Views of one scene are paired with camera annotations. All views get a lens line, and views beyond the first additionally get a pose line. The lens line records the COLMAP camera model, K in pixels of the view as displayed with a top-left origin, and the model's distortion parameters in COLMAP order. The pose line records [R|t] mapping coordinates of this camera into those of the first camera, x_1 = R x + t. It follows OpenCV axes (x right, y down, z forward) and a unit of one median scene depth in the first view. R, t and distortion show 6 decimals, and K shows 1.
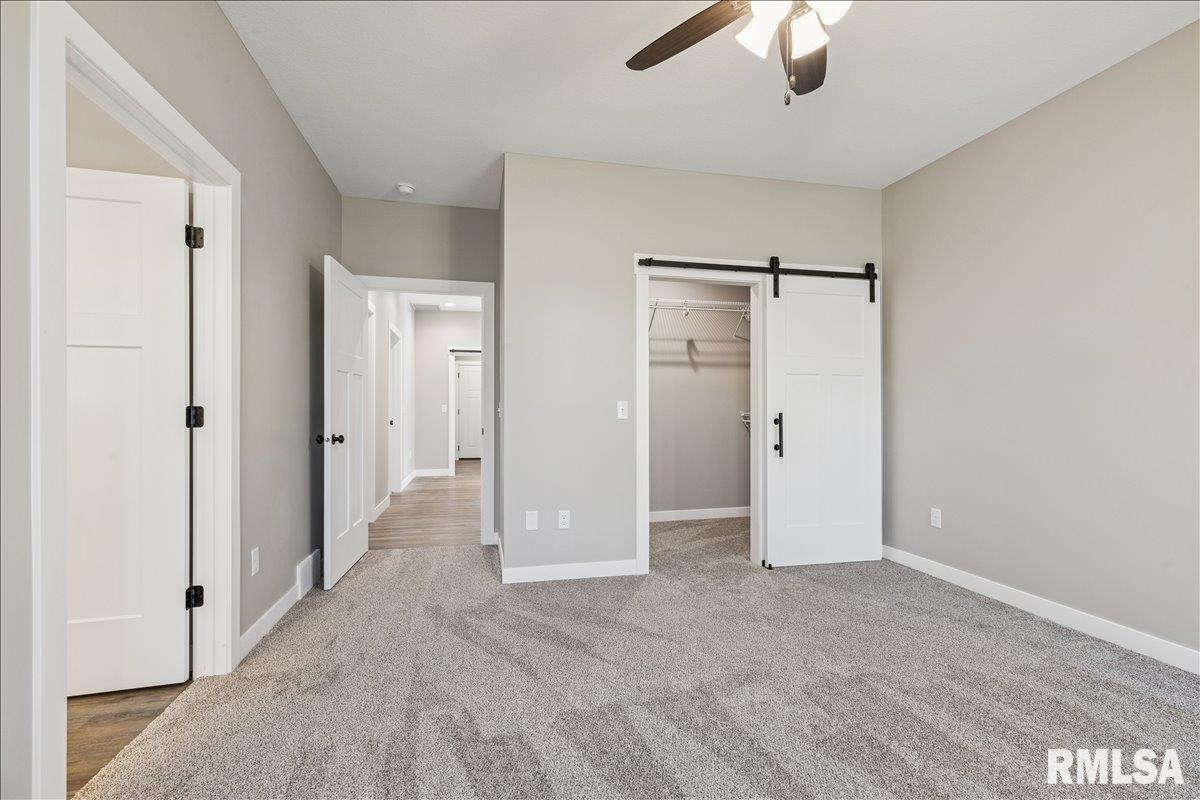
lens RADIAL K [[538.4, 0, 598.5], [0, 538.4, 403.8], [0, 0, 1]] dist [0.002945, -0.000367]
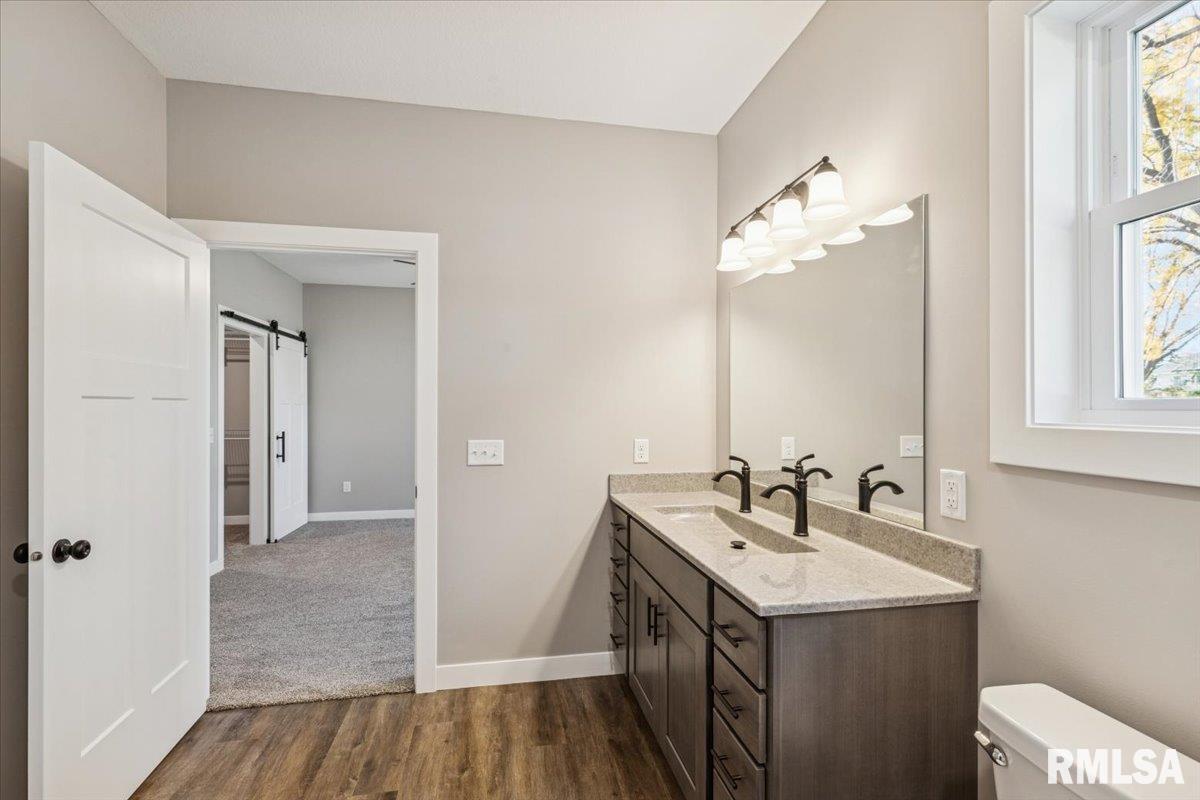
lens RADIAL K [[538.4, 0, 595.7], [0, 538.4, 403.5], [0, 0, 1]] dist [0.002945, -0.000367]
pose [[0.047249, 0.003984, 0.998875, -1.117631], [-0.008775, 0.999955, -0.003573, -0.063487], [-0.998845, -0.008596, 0.047282, 0.105423]]
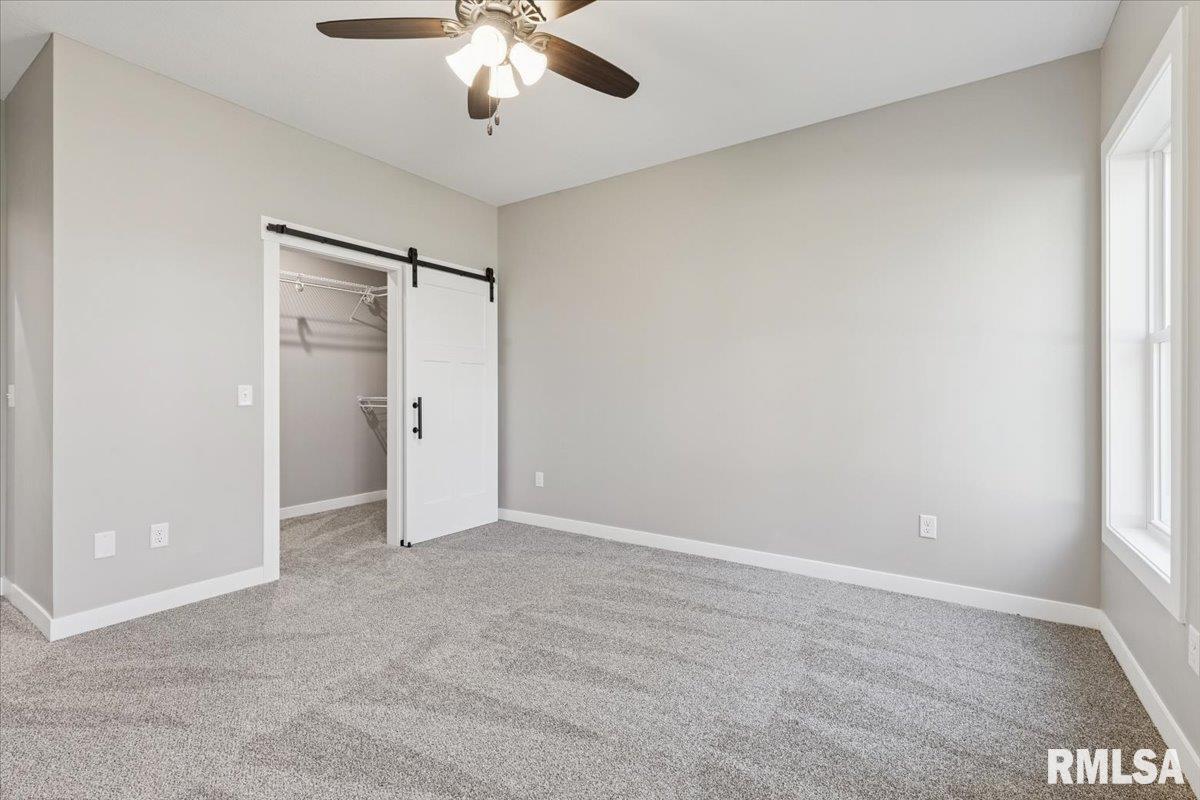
lens RADIAL K [[538.4, 0, 599.0], [0, 538.4, 391.2], [0, 0, 1]] dist [0.002945, -0.000367]
pose [[0.728175, -0.000748, 0.685391, -0.136840], [-0.003932, 0.999978, 0.005270, -0.001959], [-0.685380, -0.006532, 0.728156, -0.011153]]
